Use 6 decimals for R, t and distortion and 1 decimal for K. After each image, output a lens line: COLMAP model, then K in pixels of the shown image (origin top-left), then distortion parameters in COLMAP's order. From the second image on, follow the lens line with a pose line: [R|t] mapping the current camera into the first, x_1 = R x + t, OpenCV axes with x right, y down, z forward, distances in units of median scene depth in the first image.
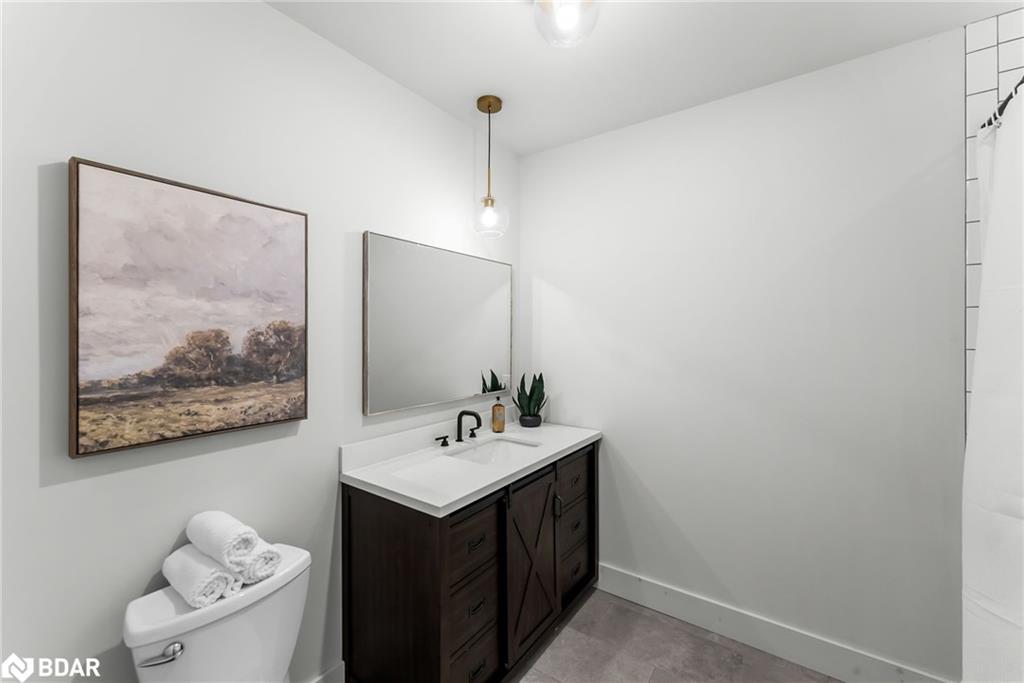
lens RADIAL K [[410.9, 0, 505.3], [0, 410.9, 336.6], [0, 0, 1]] dist [0.011065, -0.001439]
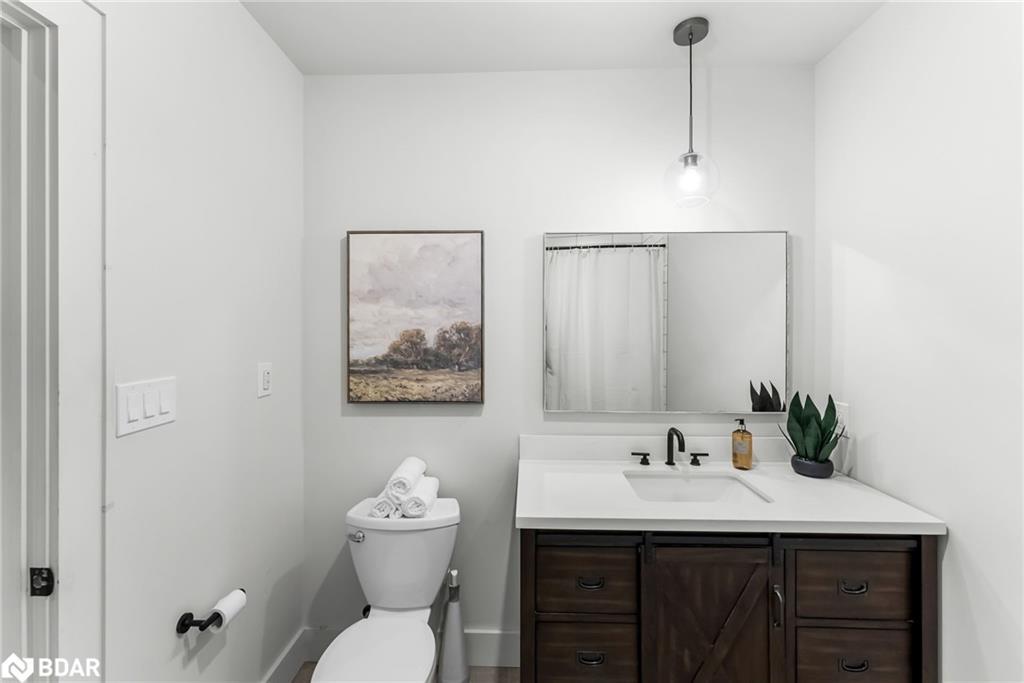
lens RADIAL K [[410.9, 0, 510.4], [0, 410.9, 333.3], [0, 0, 1]] dist [0.011065, -0.001439]
pose [[0.571307, 0.006060, -0.820714, 0.610824], [-0.005389, 0.999979, 0.003632, -0.009319], [0.820719, 0.002348, 0.571327, 0.450566]]
